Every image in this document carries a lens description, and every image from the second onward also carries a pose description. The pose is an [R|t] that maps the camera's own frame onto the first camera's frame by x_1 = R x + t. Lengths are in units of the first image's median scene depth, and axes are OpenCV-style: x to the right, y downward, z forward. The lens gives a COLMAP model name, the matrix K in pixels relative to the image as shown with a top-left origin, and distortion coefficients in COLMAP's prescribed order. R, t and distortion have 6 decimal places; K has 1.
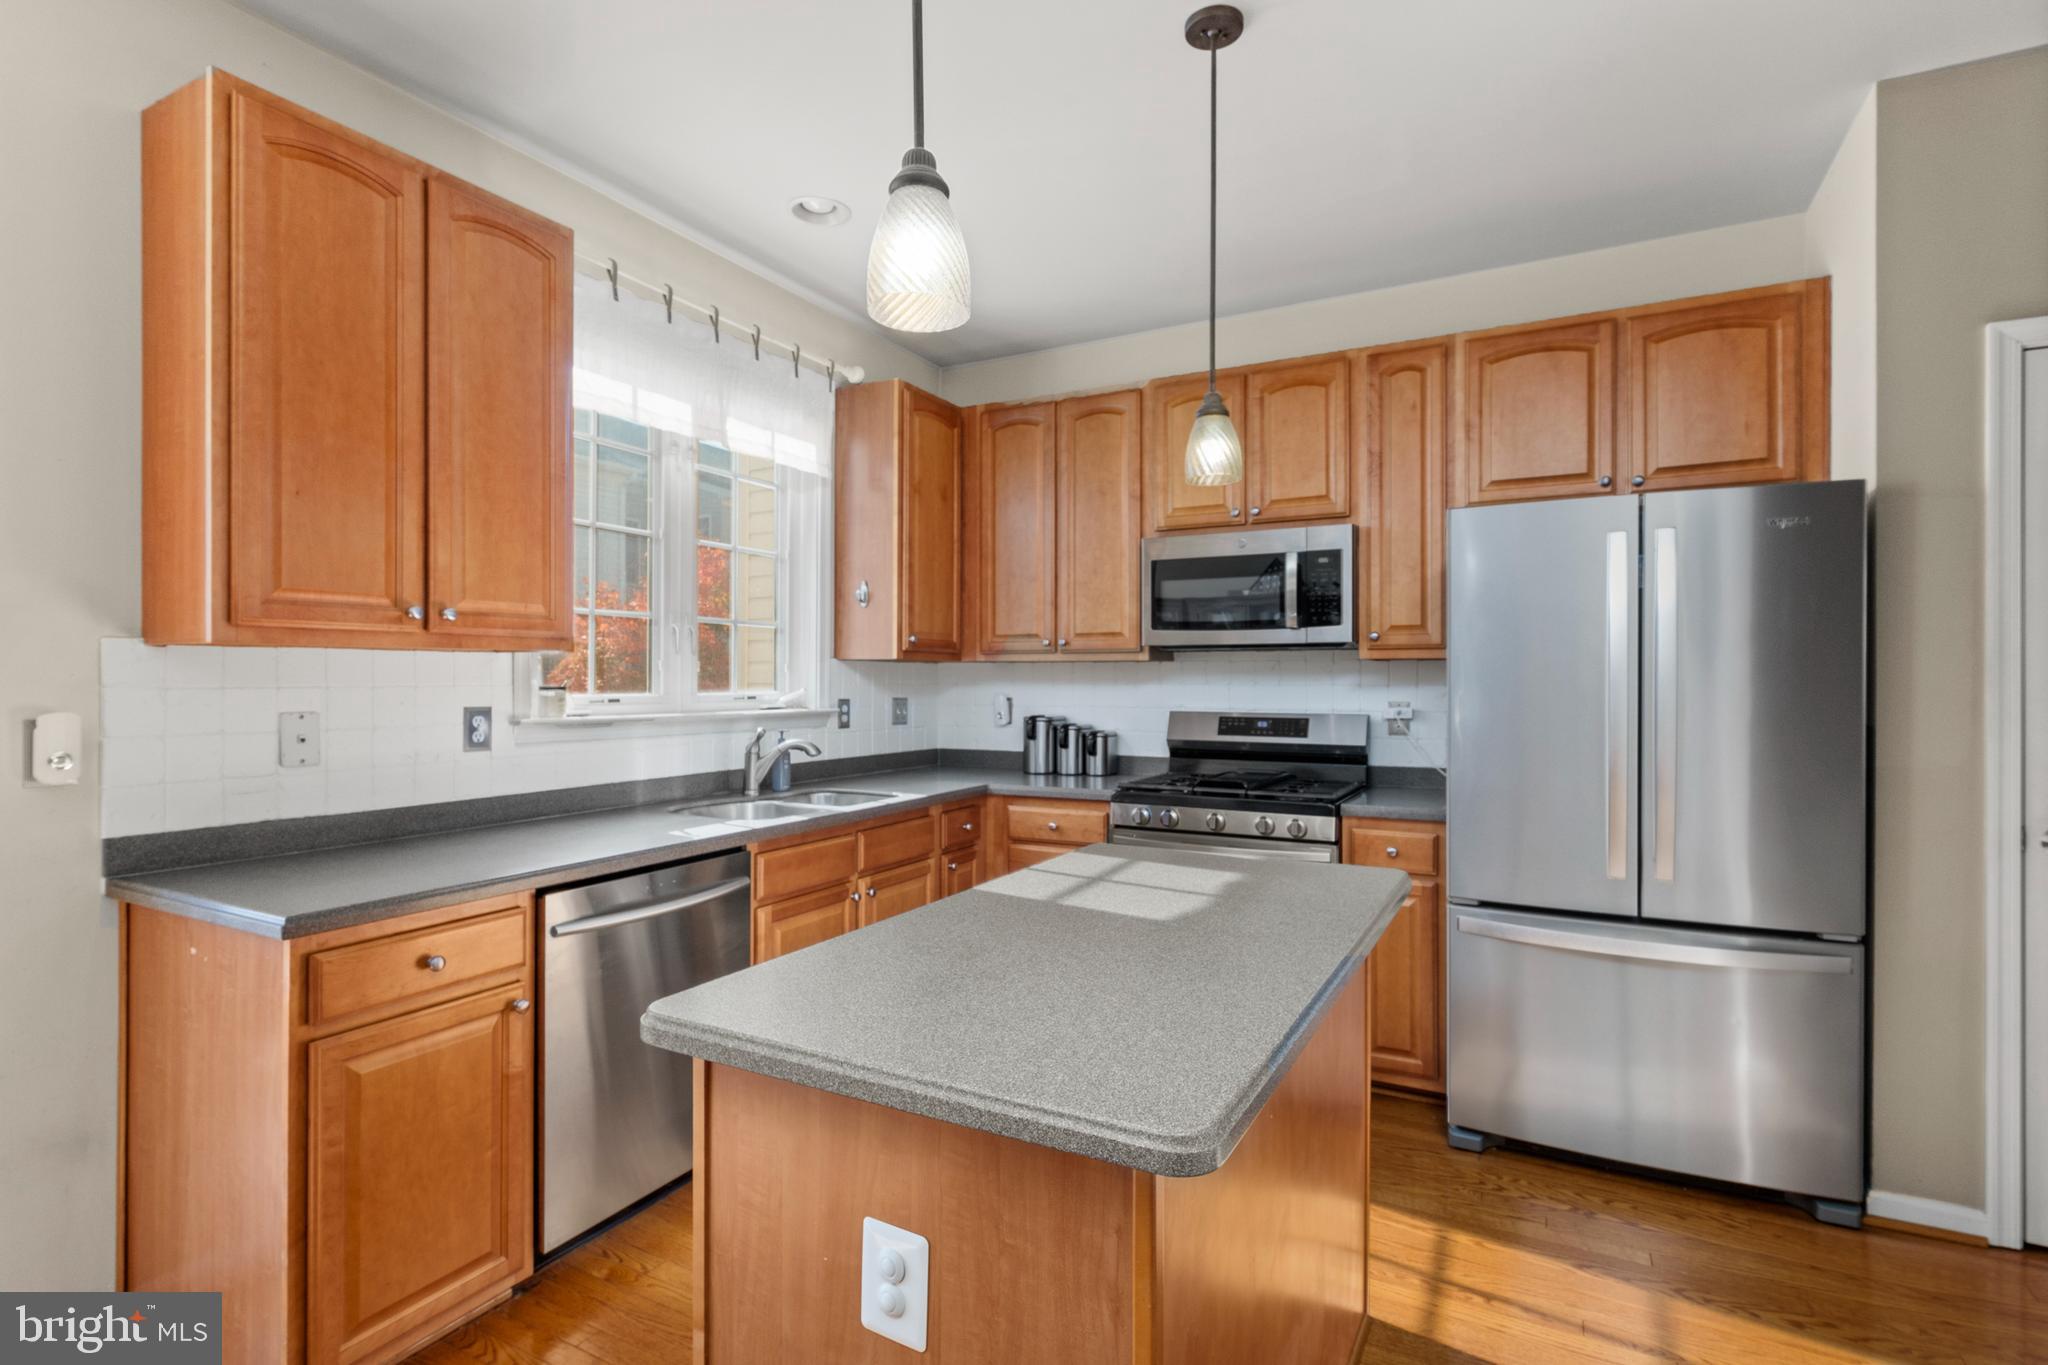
lens RADIAL K [[983.6, 0, 1024.0], [0, 983.6, 682.5], [0, 0, 1]] dist [-0.000559, 0.000144]
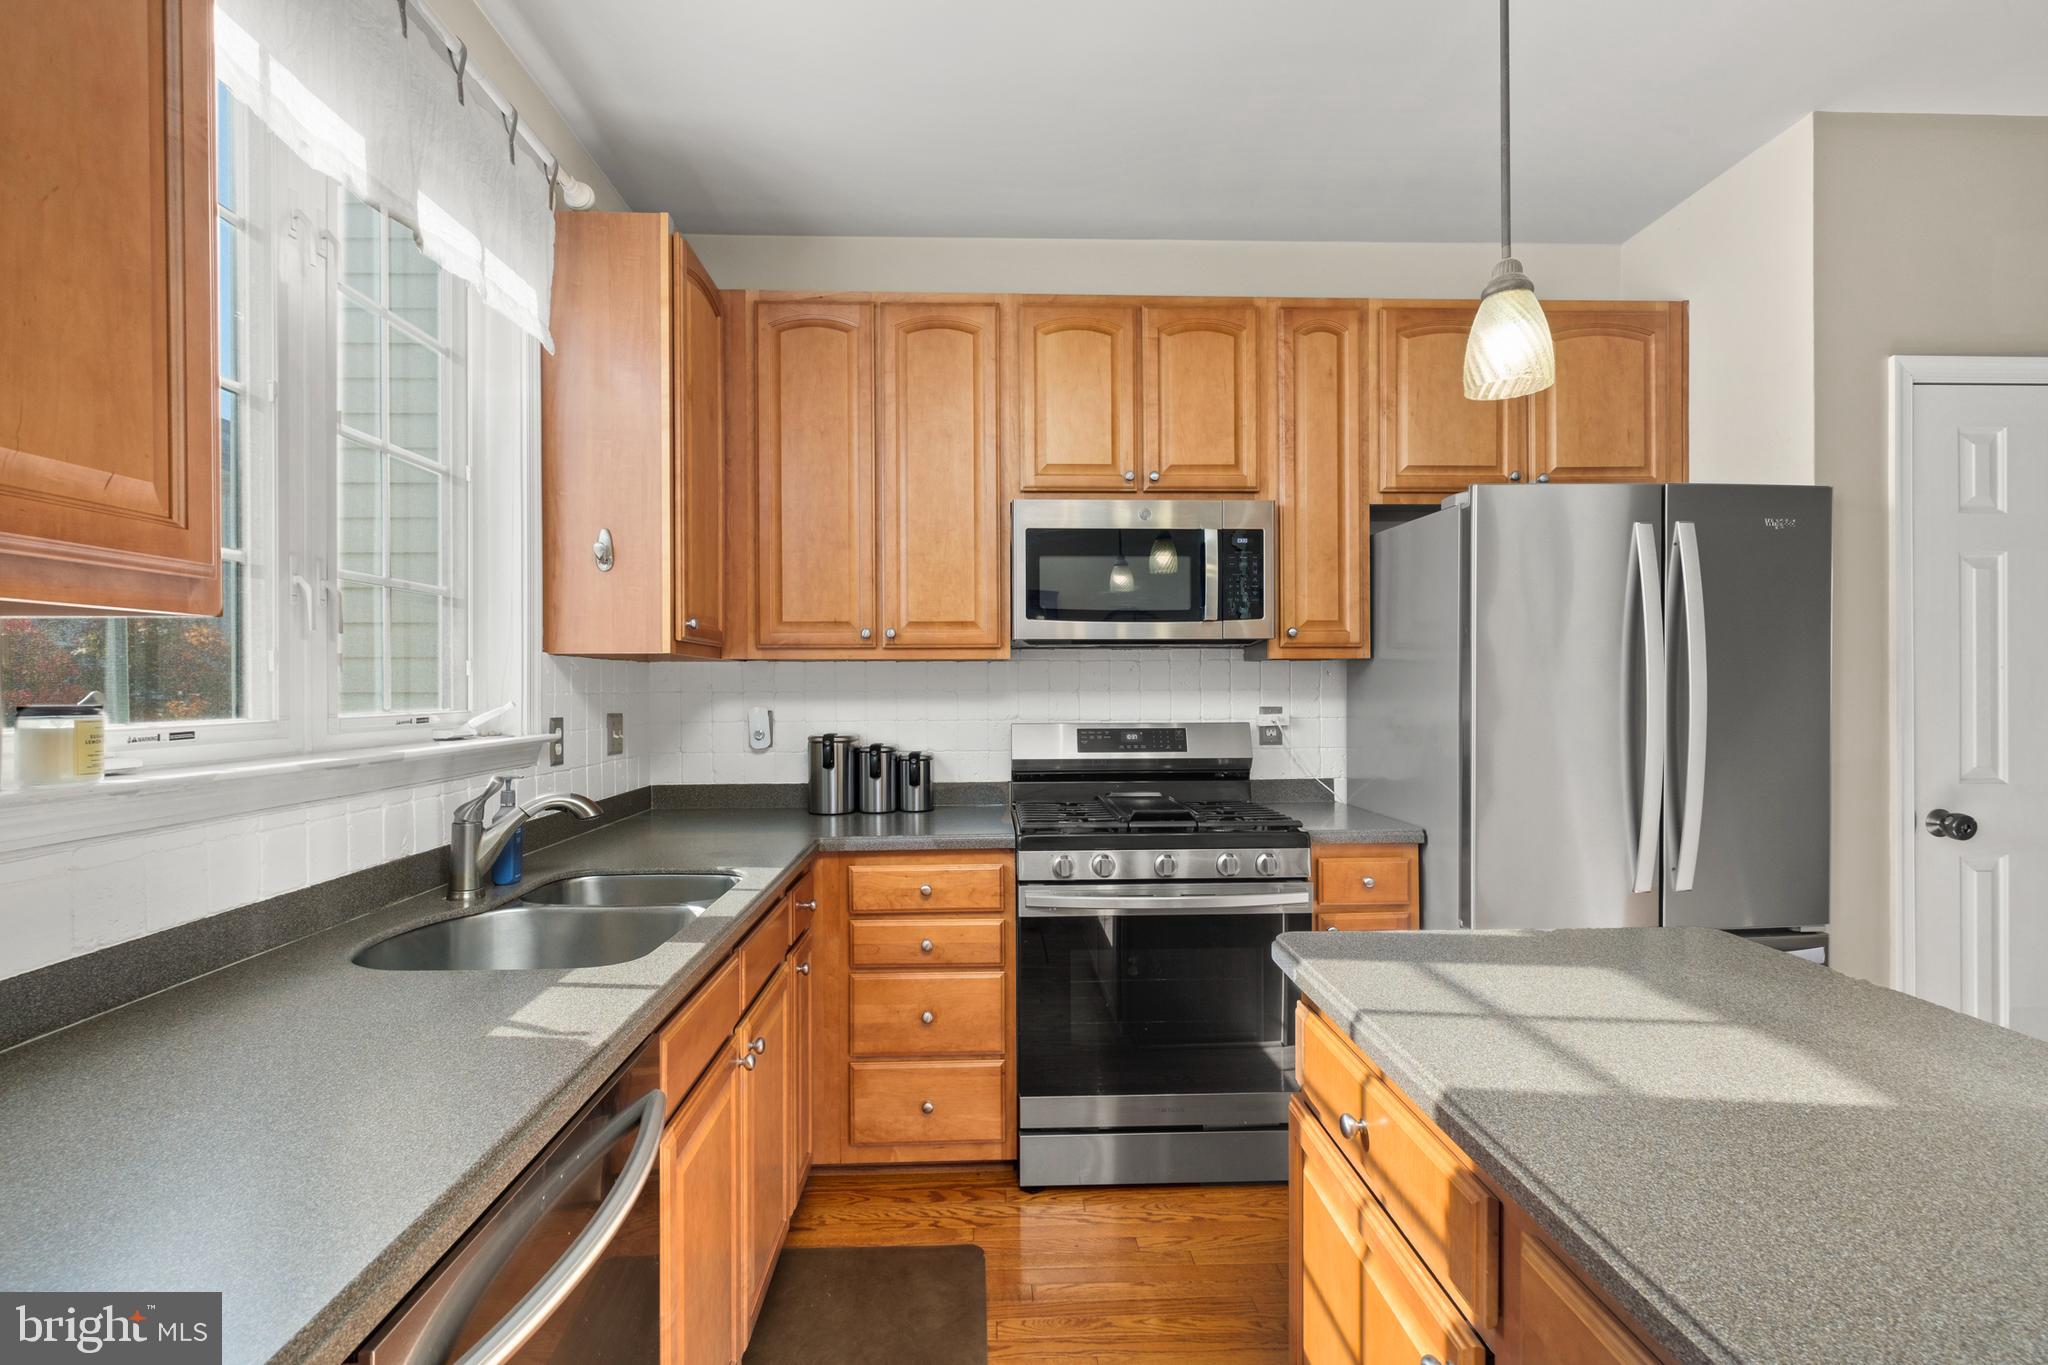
lens RADIAL K [[979.4, 0, 1027.2], [0, 979.4, 687.8], [0, 0, 1]] dist [0.002349, 0.000380]
pose [[0.861427, -0.007304, 0.507828, -0.256269], [0.007718, 0.999969, 0.001292, -0.000744], [-0.507822, 0.002807, 0.861457, 0.339067]]
